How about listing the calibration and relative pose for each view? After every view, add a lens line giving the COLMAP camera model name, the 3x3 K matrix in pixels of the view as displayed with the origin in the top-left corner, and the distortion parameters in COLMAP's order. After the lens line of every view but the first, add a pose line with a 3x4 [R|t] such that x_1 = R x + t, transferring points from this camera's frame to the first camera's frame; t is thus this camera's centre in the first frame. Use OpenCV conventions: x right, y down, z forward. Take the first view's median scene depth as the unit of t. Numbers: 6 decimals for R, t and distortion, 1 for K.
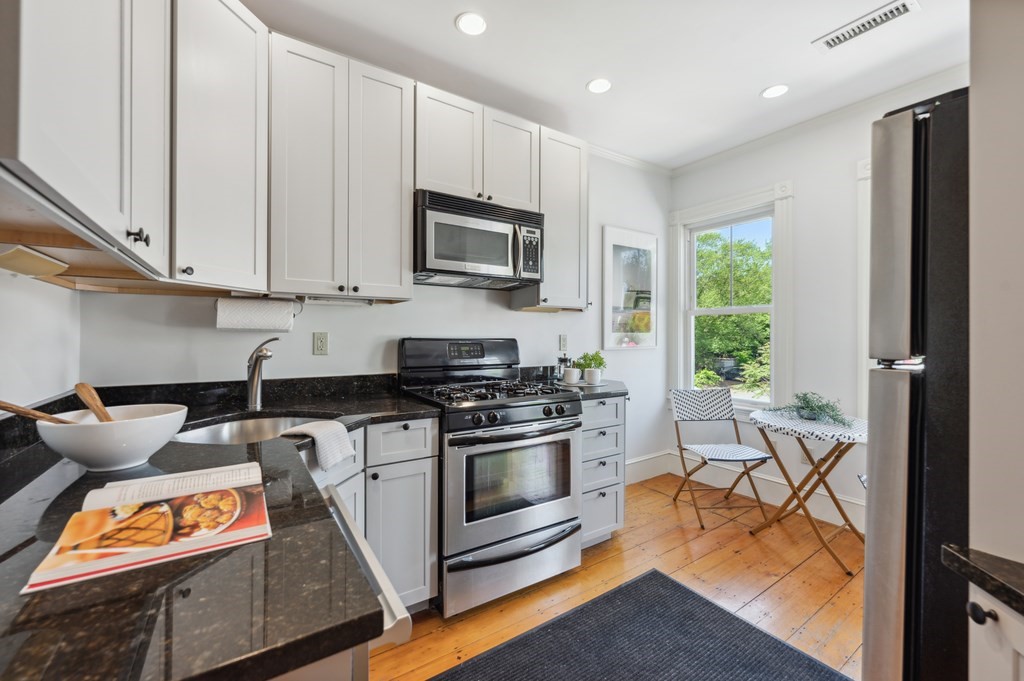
lens RADIAL K [[419.1, 0, 513.7], [0, 419.1, 332.3], [0, 0, 1]] dist [-0.001794, -0.000407]
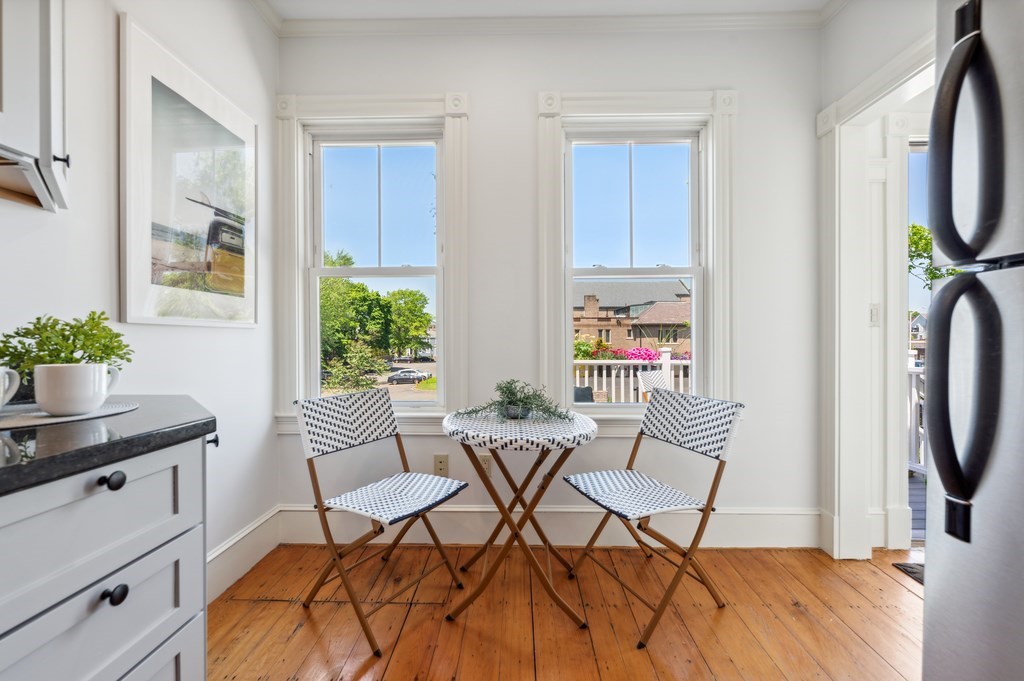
lens RADIAL K [[415.7, 0, 511.3], [0, 415.7, 342.7], [0, 0, 1]] dist [0.002111, 0.000138]
pose [[0.584580, -0.010241, 0.811272, 0.117646], [0.000985, 0.999929, 0.011912, 0.062013], [-0.811336, -0.006164, 0.584548, 0.511484]]
